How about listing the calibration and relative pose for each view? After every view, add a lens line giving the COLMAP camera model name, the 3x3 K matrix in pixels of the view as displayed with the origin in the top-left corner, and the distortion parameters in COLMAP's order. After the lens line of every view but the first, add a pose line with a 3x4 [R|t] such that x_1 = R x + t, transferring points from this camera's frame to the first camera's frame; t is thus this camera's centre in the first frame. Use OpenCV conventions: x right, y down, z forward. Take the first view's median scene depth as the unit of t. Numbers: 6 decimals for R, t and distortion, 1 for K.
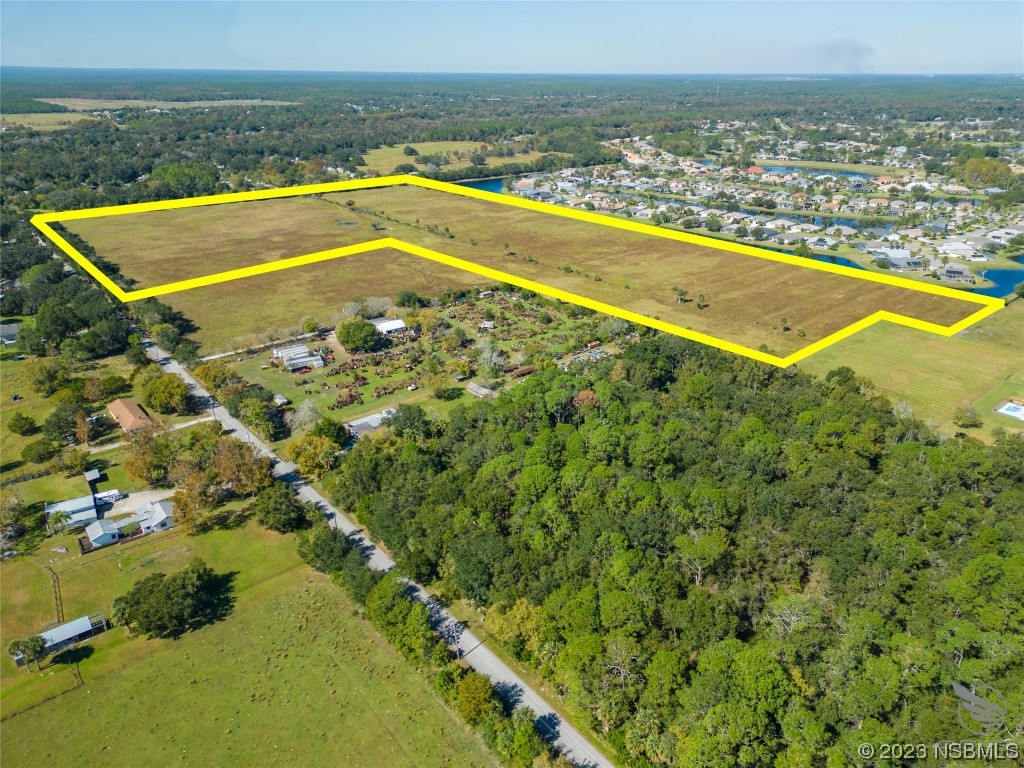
lens RADIAL K [[715.1, 0, 513.8], [0, 715.1, 385.1], [0, 0, 1]] dist [0.060832, -0.051422]
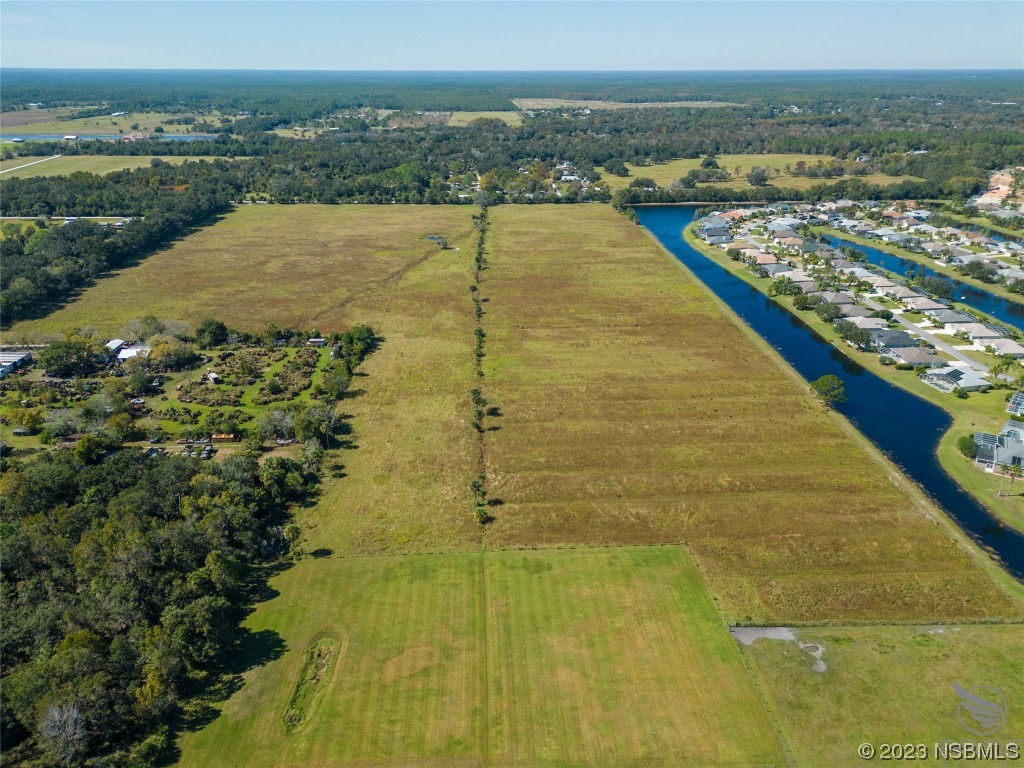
lens RADIAL K [[715.1, 0, 511.4], [0, 715.1, 383.6], [0, 0, 1]] dist [0.060832, -0.051422]
pose [[0.787368, 0.248154, -0.564333, 0.618170], [-0.249462, 0.965363, 0.076444, -0.198007], [0.563756, 0.080590, 0.822000, 0.428983]]
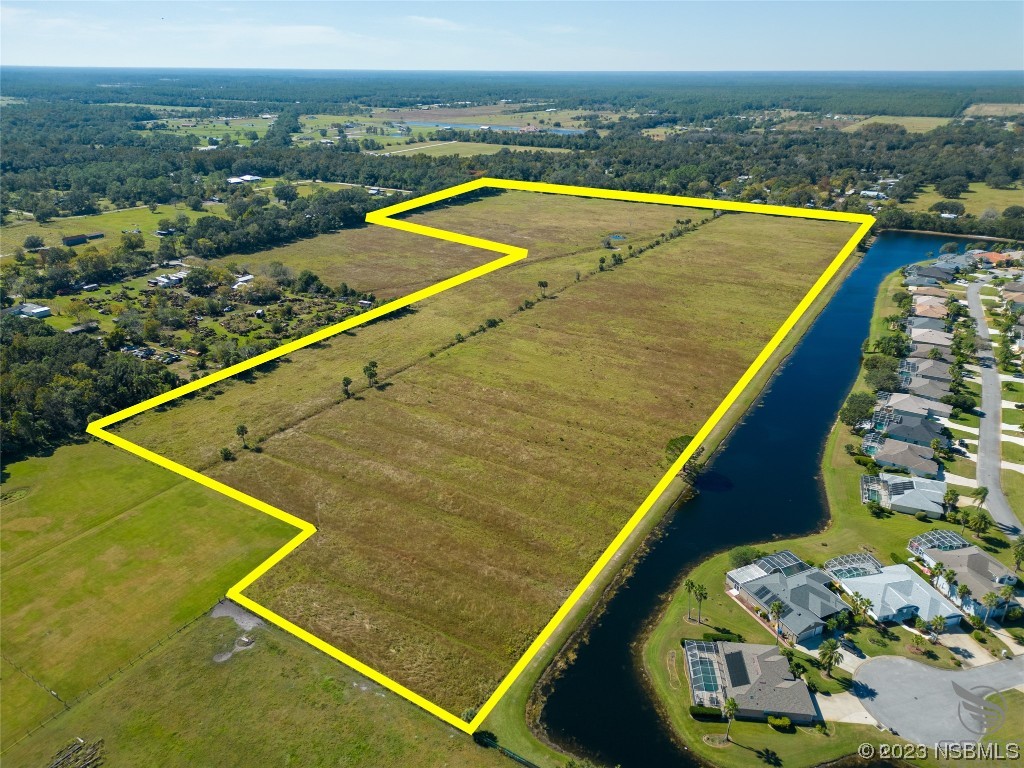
lens RADIAL K [[715.1, 0, 515.8], [0, 715.1, 377.6], [0, 0, 1]] dist [0.060832, -0.051422]
pose [[0.313119, 0.377625, -0.871410, 0.896841], [-0.388688, 0.888141, 0.245211, -0.352208], [0.866532, 0.261926, 0.424872, 0.784597]]
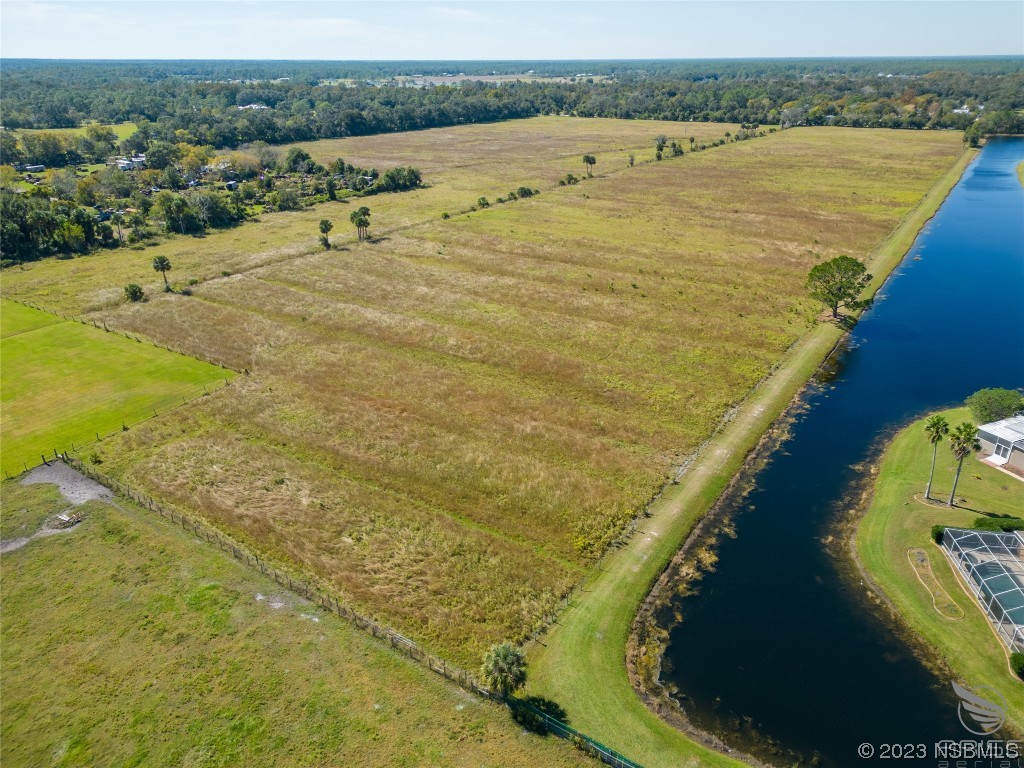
lens RADIAL K [[715.1, 0, 509.5], [0, 715.1, 384.3], [0, 0, 1]] dist [0.060832, -0.051422]
pose [[0.273054, 0.396628, -0.876429, 0.756831], [-0.377020, 0.882289, 0.281818, -0.207186], [0.885041, 0.253480, 0.390449, 0.884198]]
